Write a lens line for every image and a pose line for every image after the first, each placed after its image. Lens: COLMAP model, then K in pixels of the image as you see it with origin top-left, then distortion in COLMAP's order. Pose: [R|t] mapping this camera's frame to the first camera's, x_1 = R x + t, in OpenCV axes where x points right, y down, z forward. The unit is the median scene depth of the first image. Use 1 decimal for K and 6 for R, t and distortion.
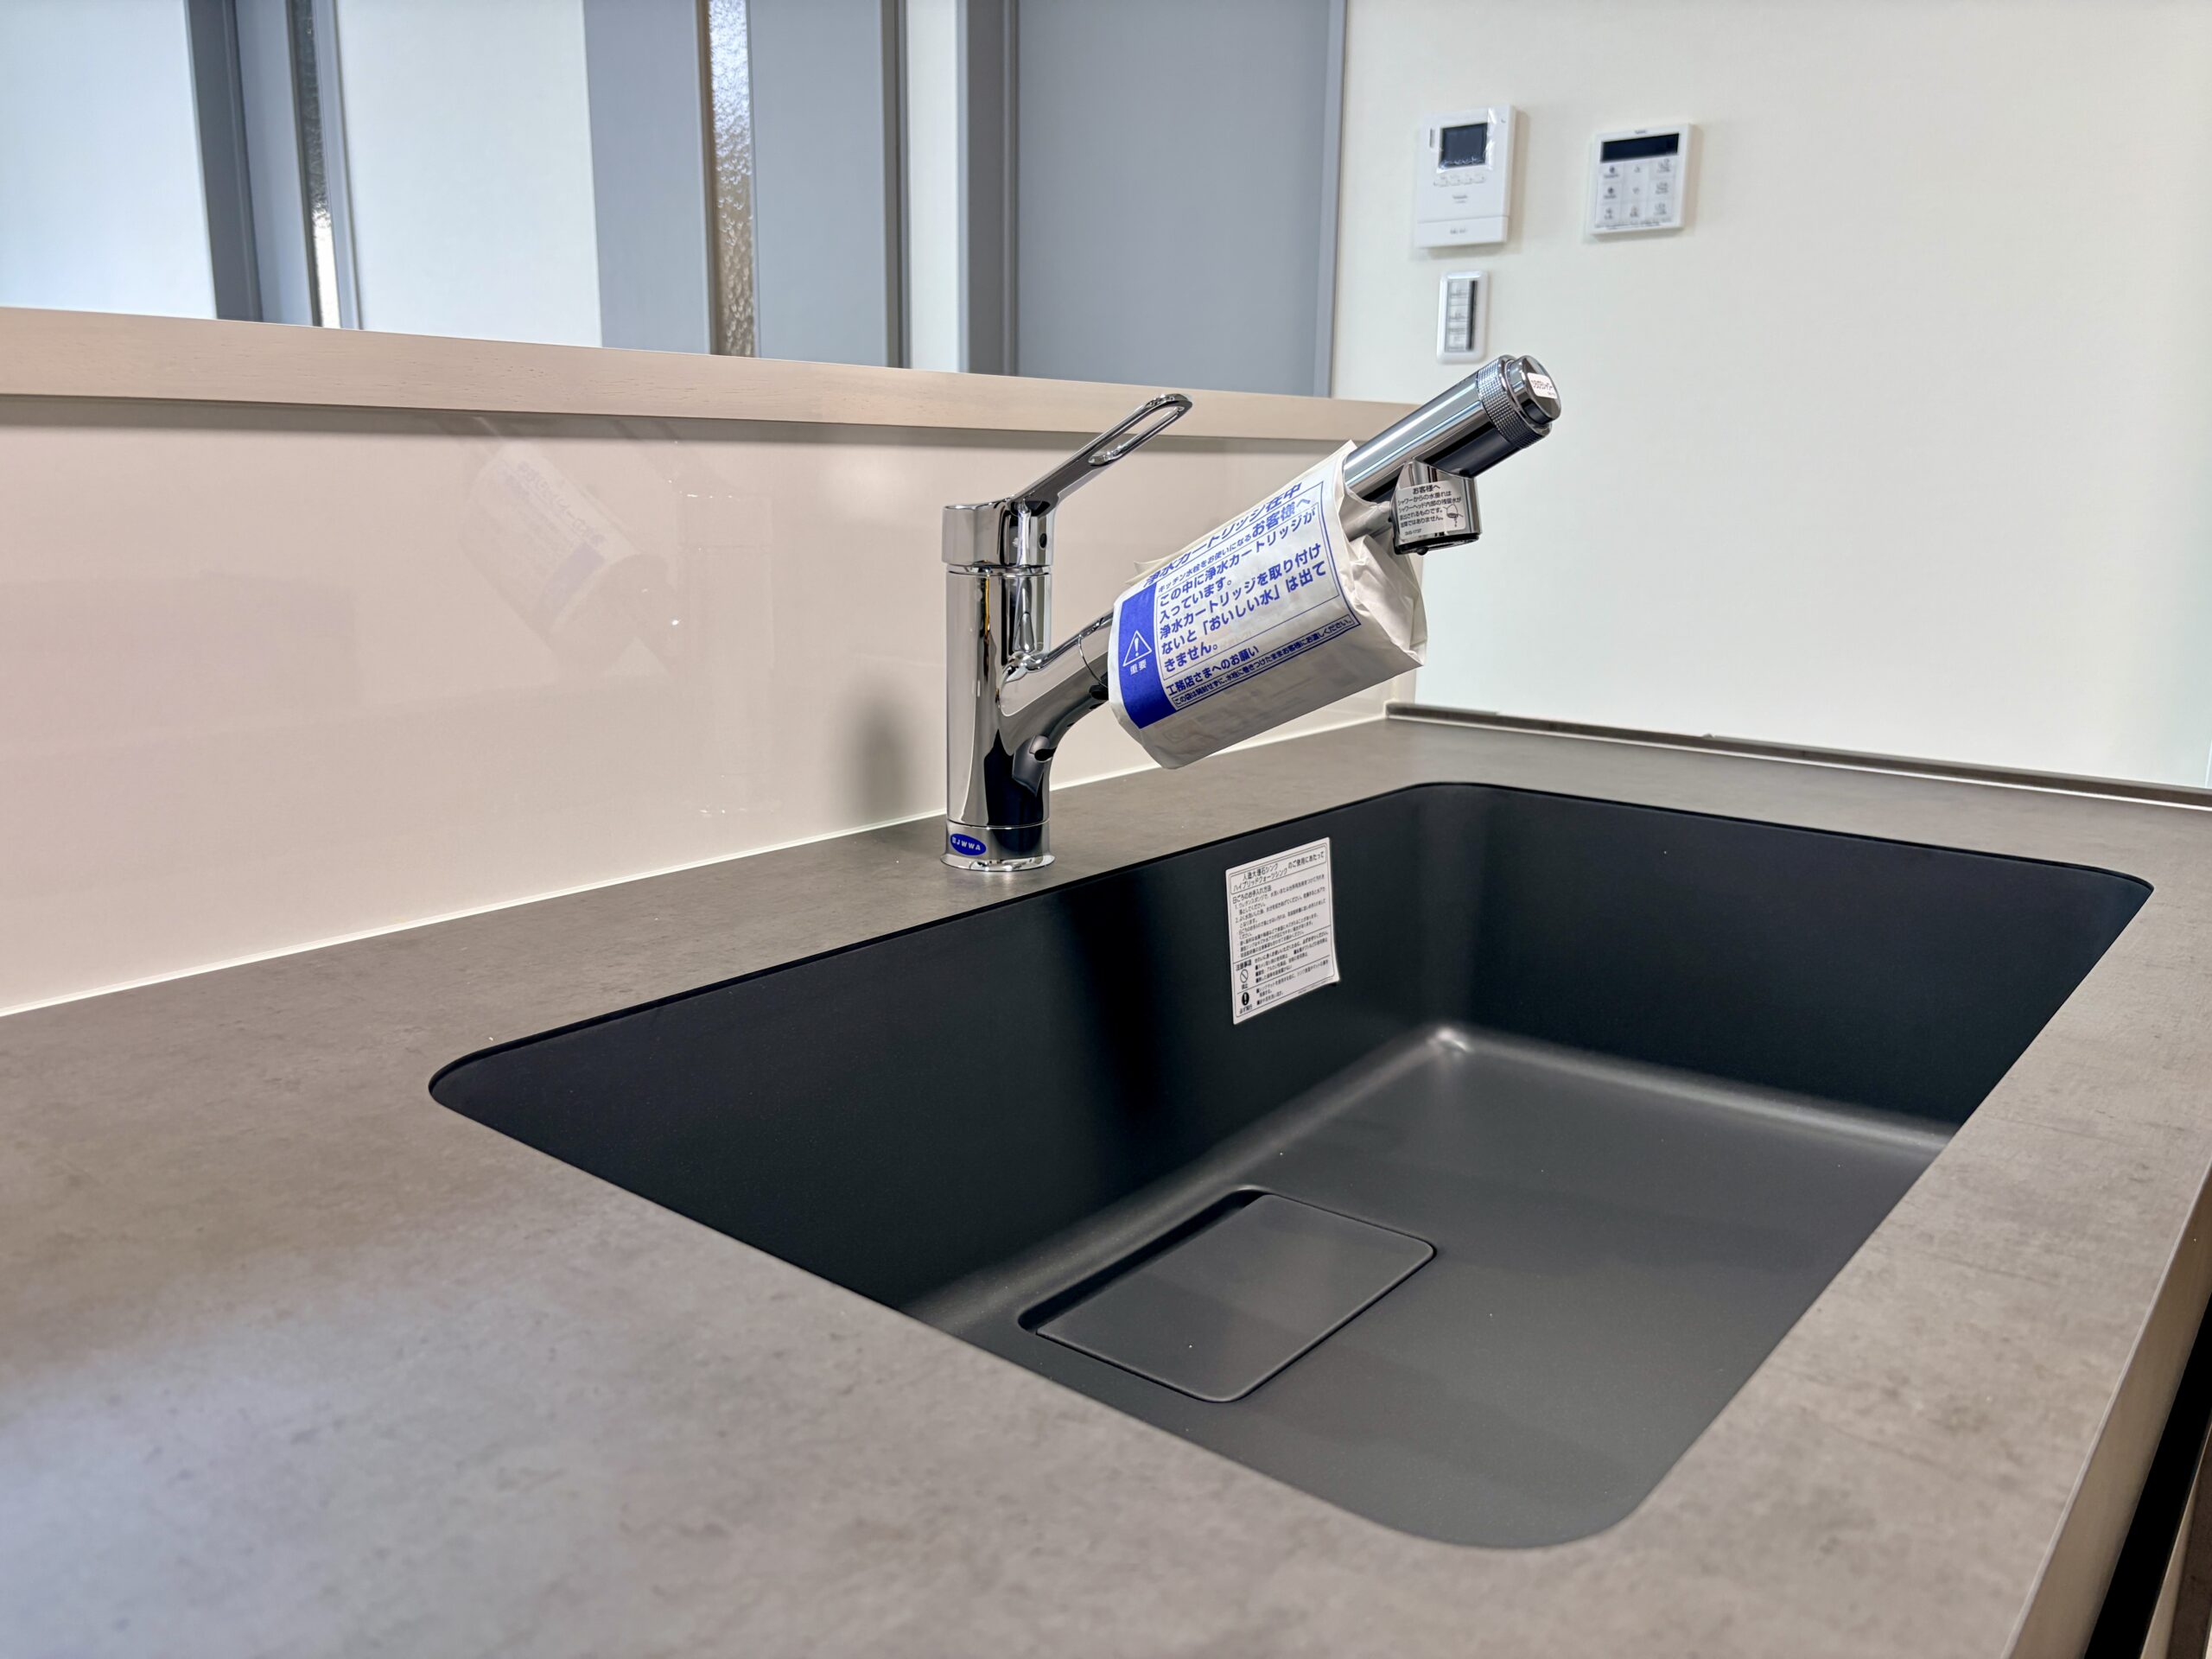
lens RADIAL K [[1652.9, 0, 1104.8], [0, 1652.9, 861.4], [0, 0, 1]] dist [0.032544, -0.042017]
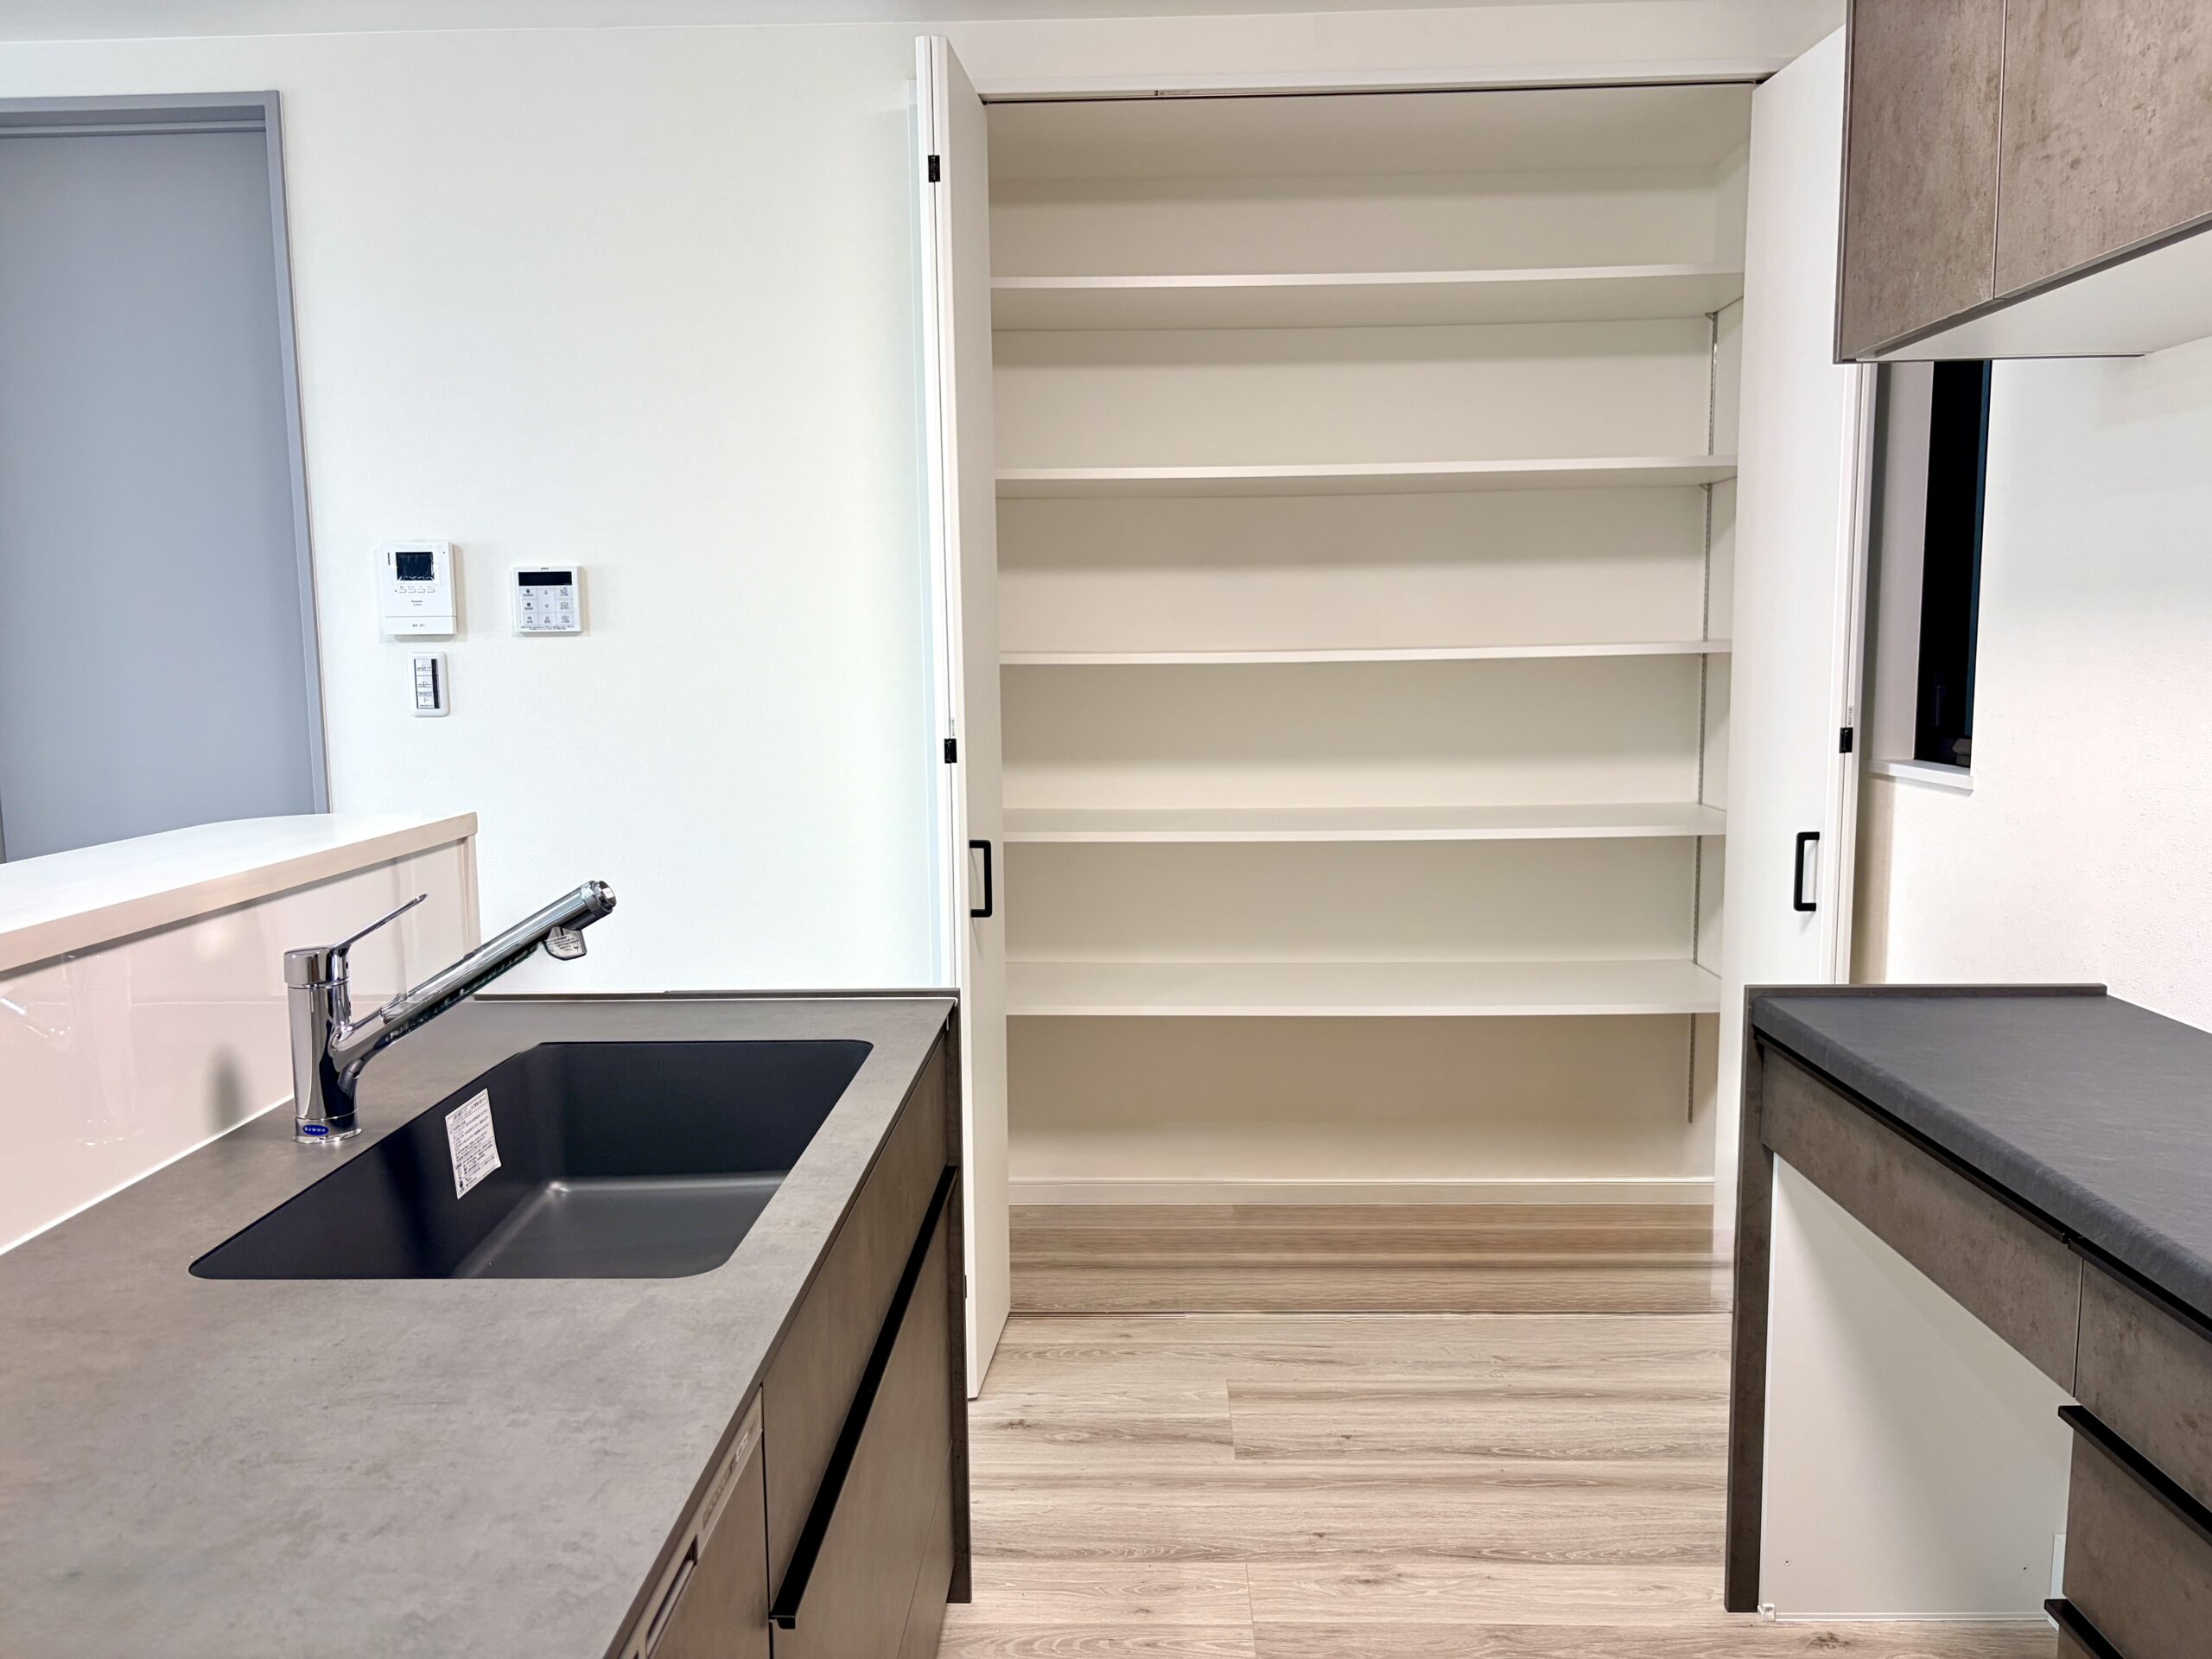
lens RADIAL K [[1652.9, 0, 1119.7], [0, 1652.9, 818.3], [0, 0, 1]] dist [0.032544, -0.042017]
pose [[0.785686, -0.078311, 0.613649, -0.396712], [0.154257, 0.985422, -0.071748, -0.066114], [-0.599085, 0.151031, 0.786312, -0.867735]]
